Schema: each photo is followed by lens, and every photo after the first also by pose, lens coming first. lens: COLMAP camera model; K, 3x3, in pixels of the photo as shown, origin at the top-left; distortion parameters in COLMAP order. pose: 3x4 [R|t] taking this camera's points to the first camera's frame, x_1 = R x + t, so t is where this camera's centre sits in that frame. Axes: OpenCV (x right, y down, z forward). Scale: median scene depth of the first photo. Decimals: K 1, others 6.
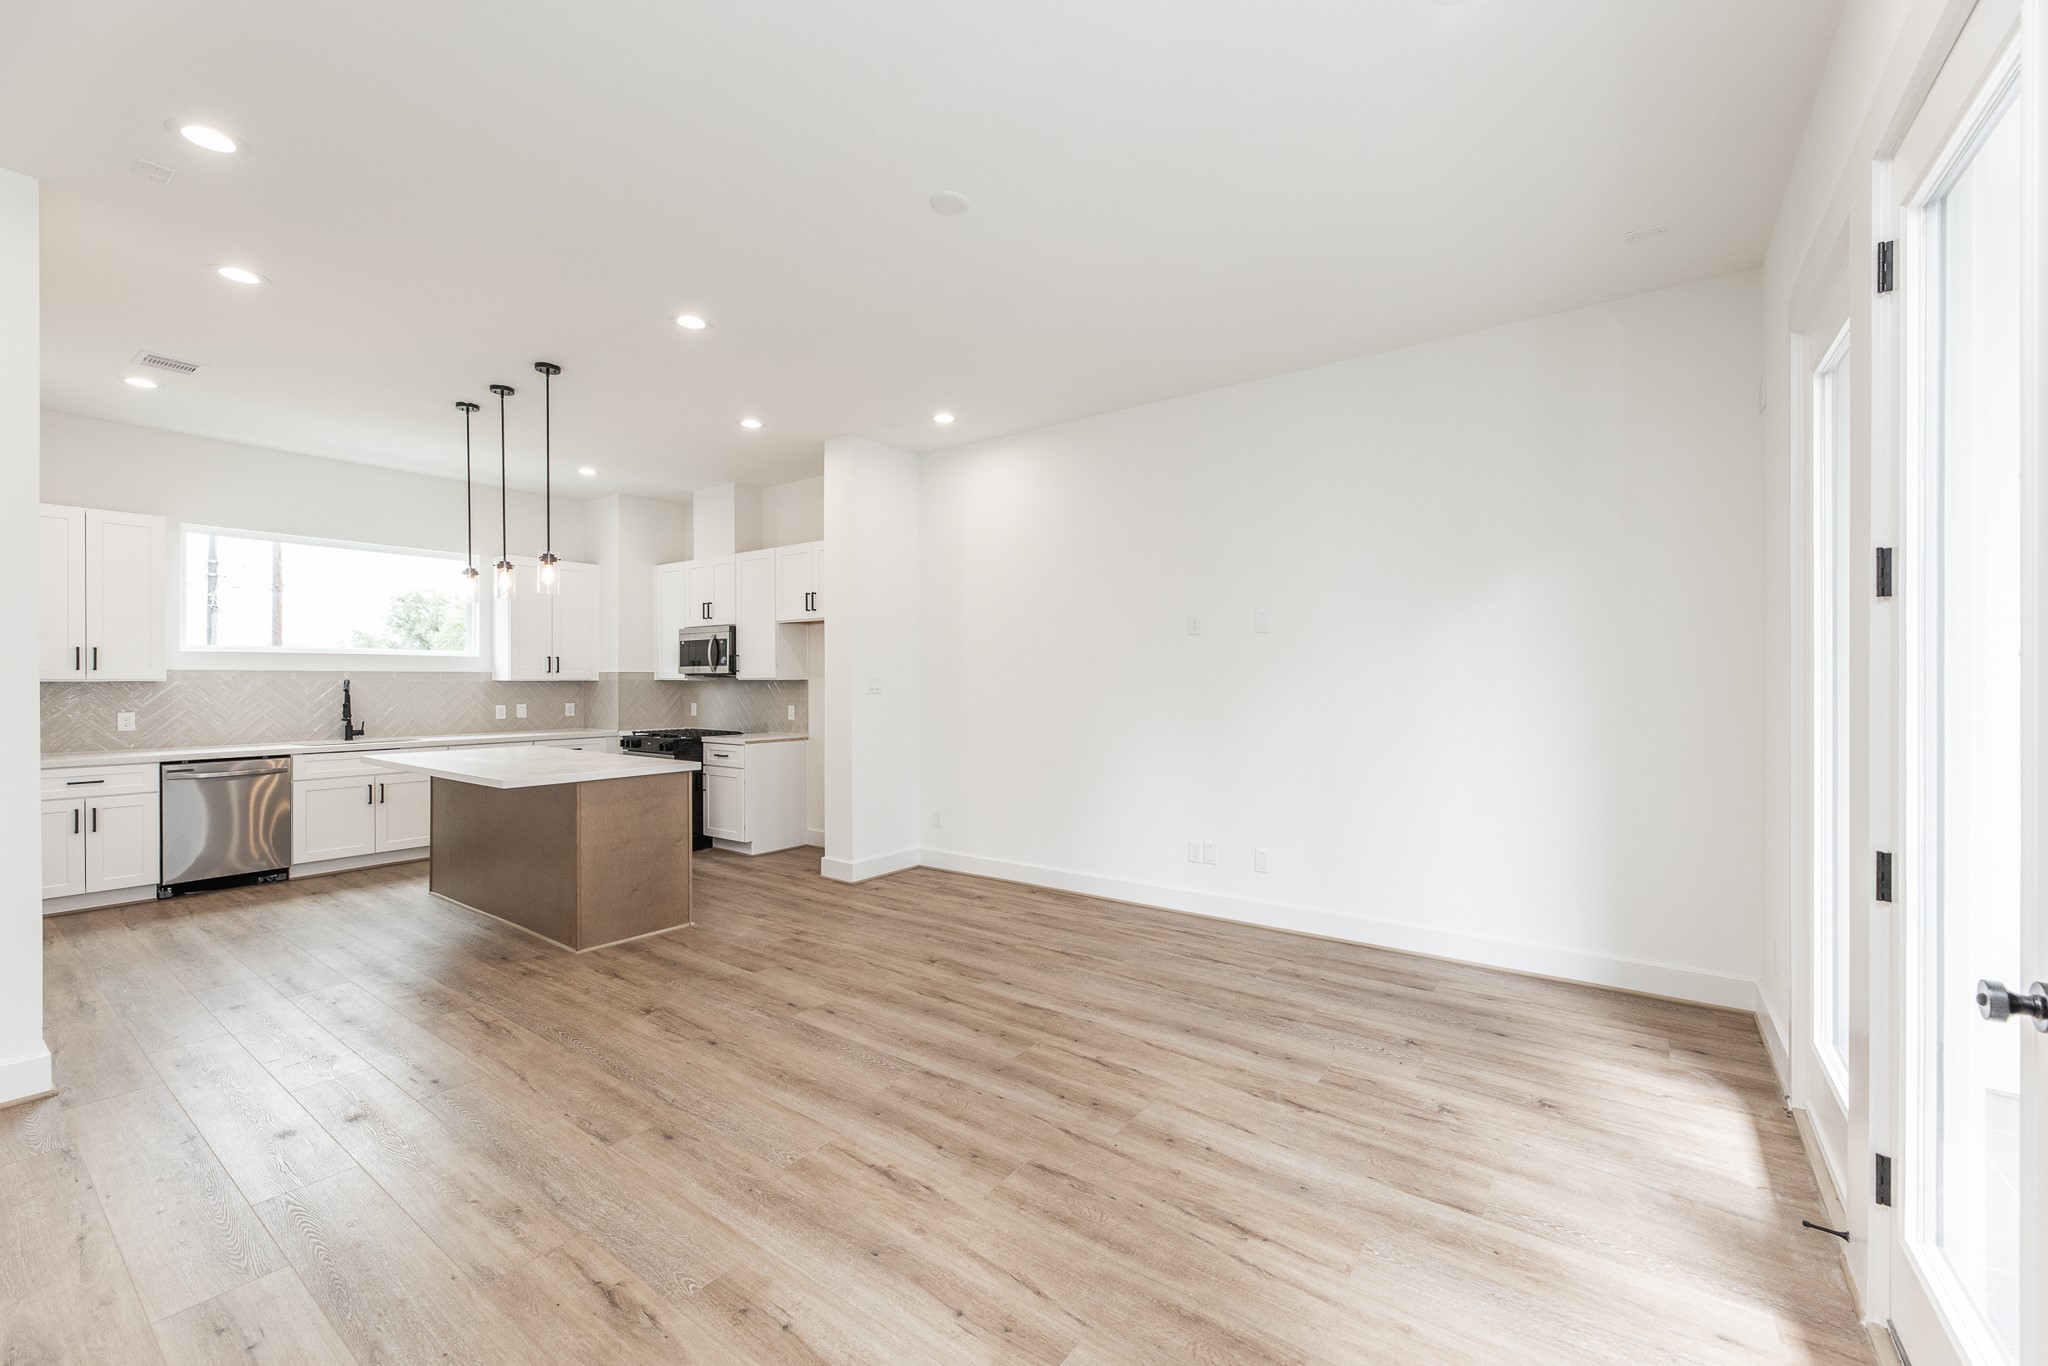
lens RADIAL K [[823.4, 0, 1036.8], [0, 823.4, 682.3], [0, 0, 1]] dist [0.000170, -0.000117]
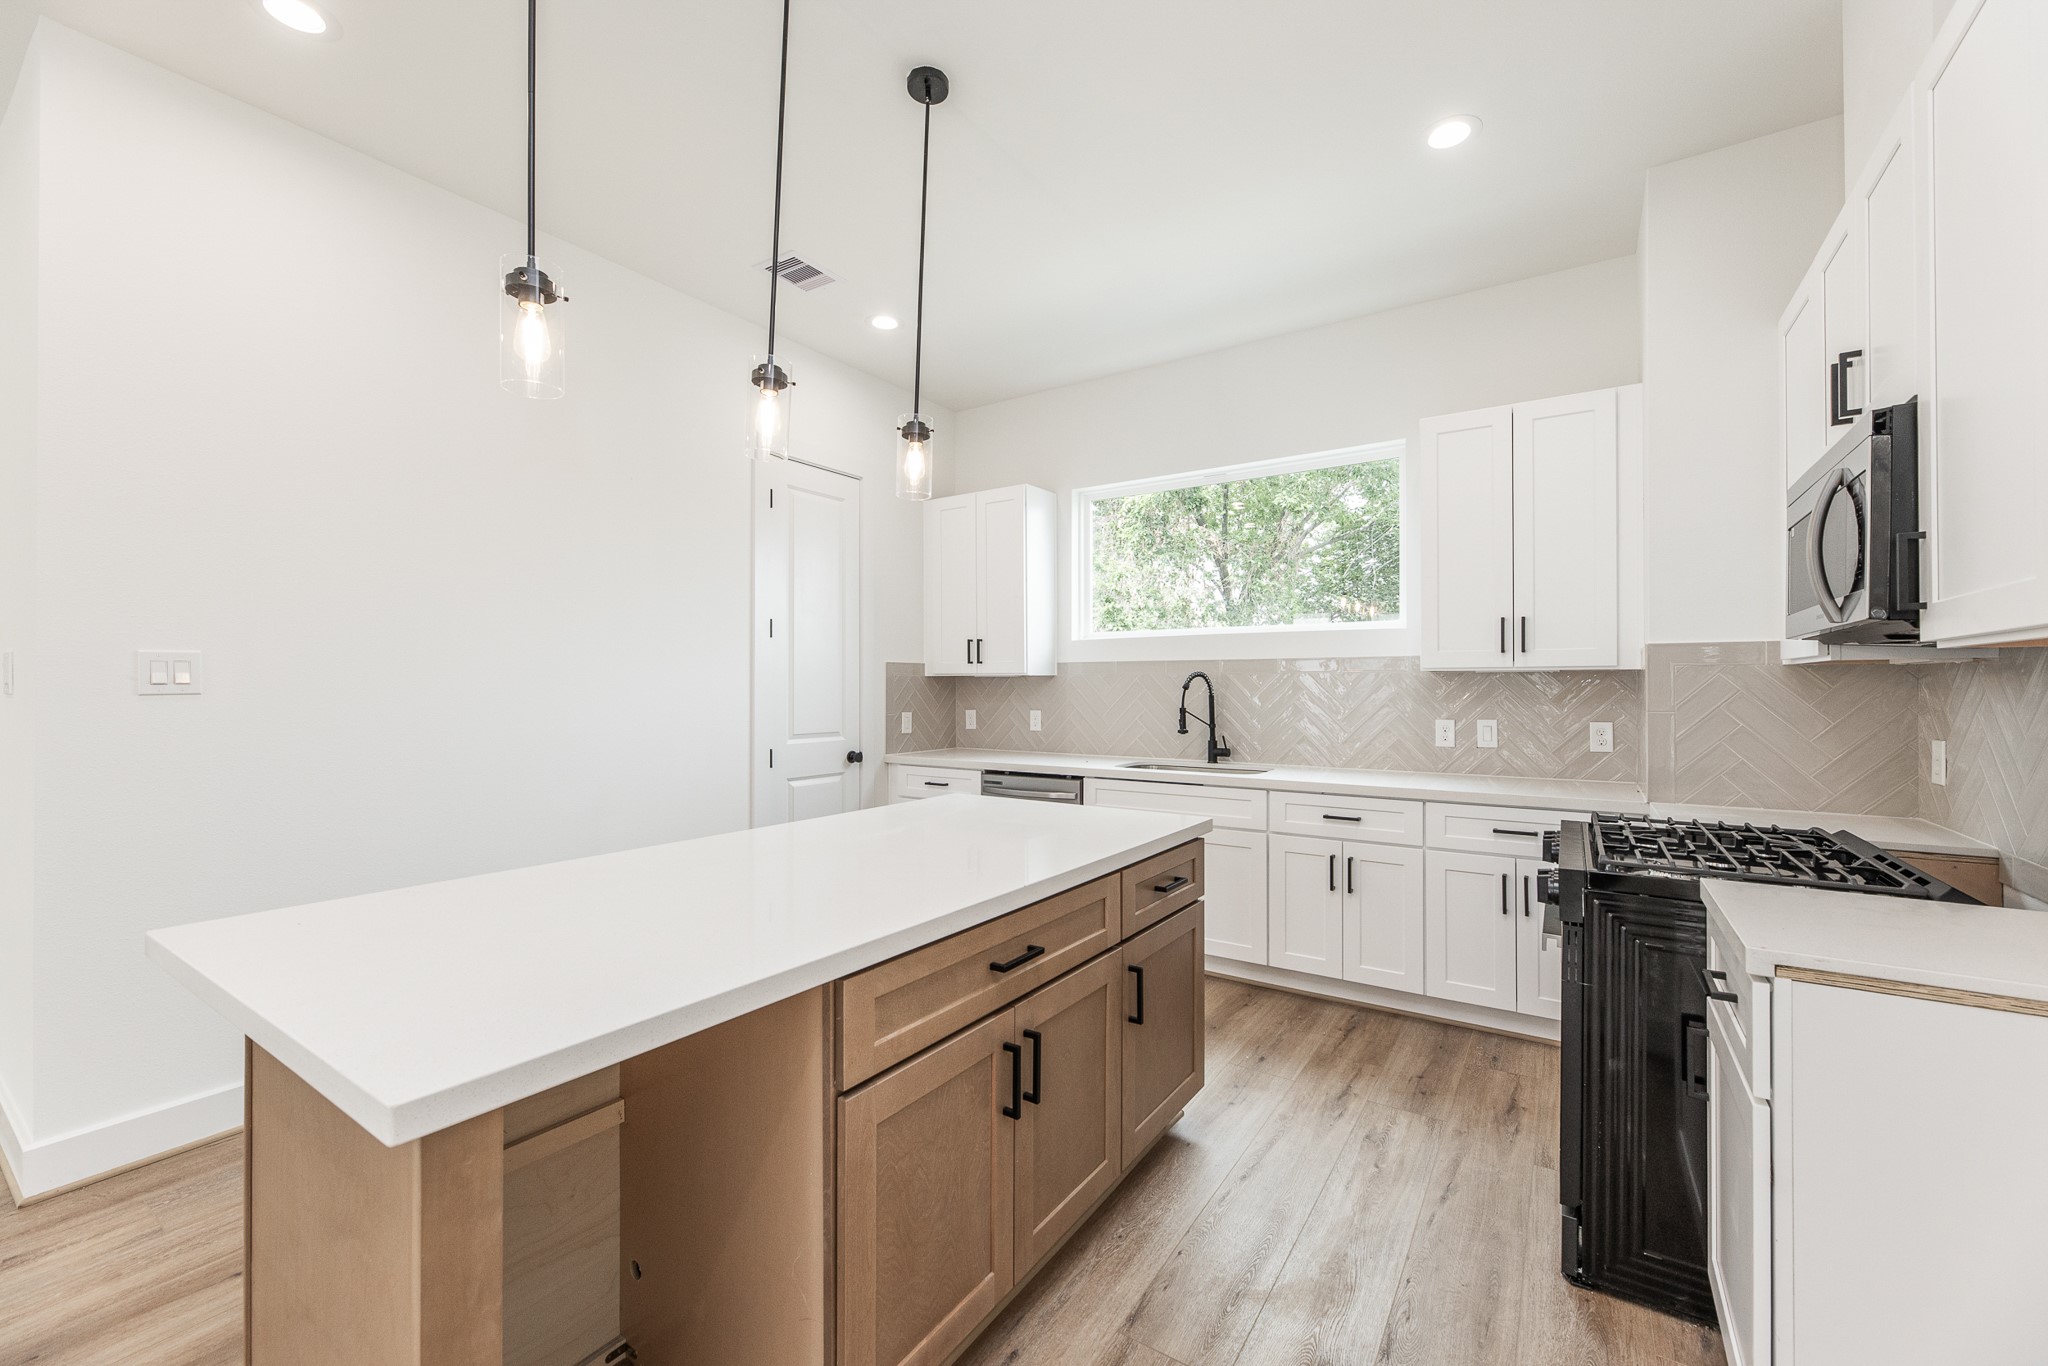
lens RADIAL K [[821.0, 0, 1038.8], [0, 821.0, 682.0], [0, 0, 1]] dist [-0.002160, -0.000147]
pose [[0.042965, -0.004683, -0.999066, -0.233058], [-0.002621, 0.999985, -0.004800, 0.010982], [0.999073, 0.002825, 0.042952, 1.116165]]
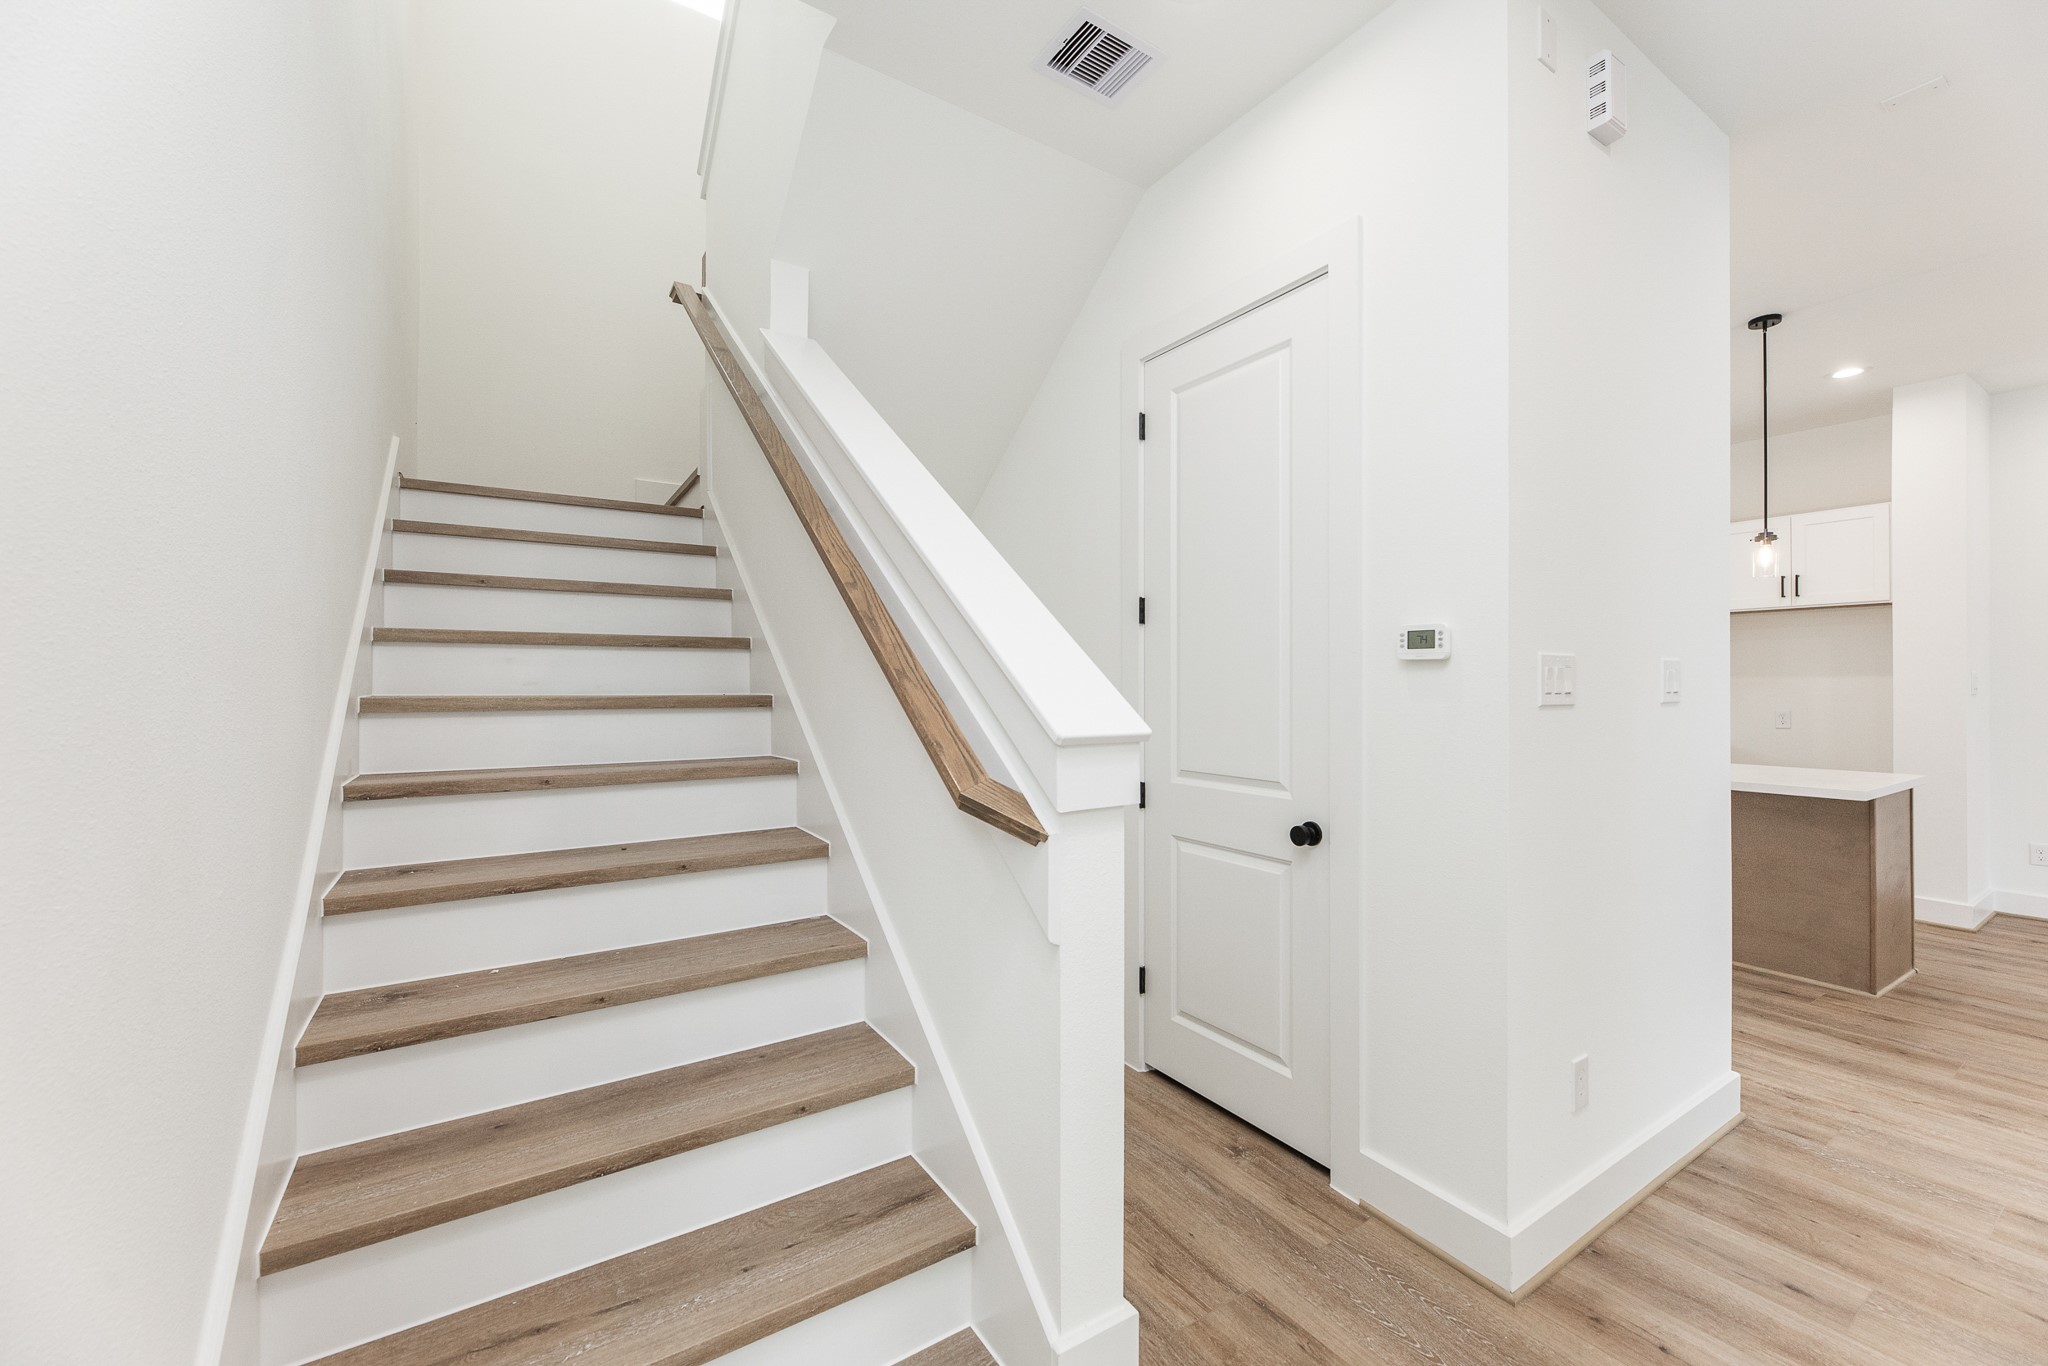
lens RADIAL K [[817.6, 0, 1032.6], [0, 817.6, 683.6], [0, 0, 1]] dist [-0.001151, -0.000308]
pose [[0.933751, -0.000129, -0.357924, -0.946778], [-0.001027, 0.999995, -0.003039, 0.007940], [0.357923, 0.003206, 0.933746, -0.087683]]
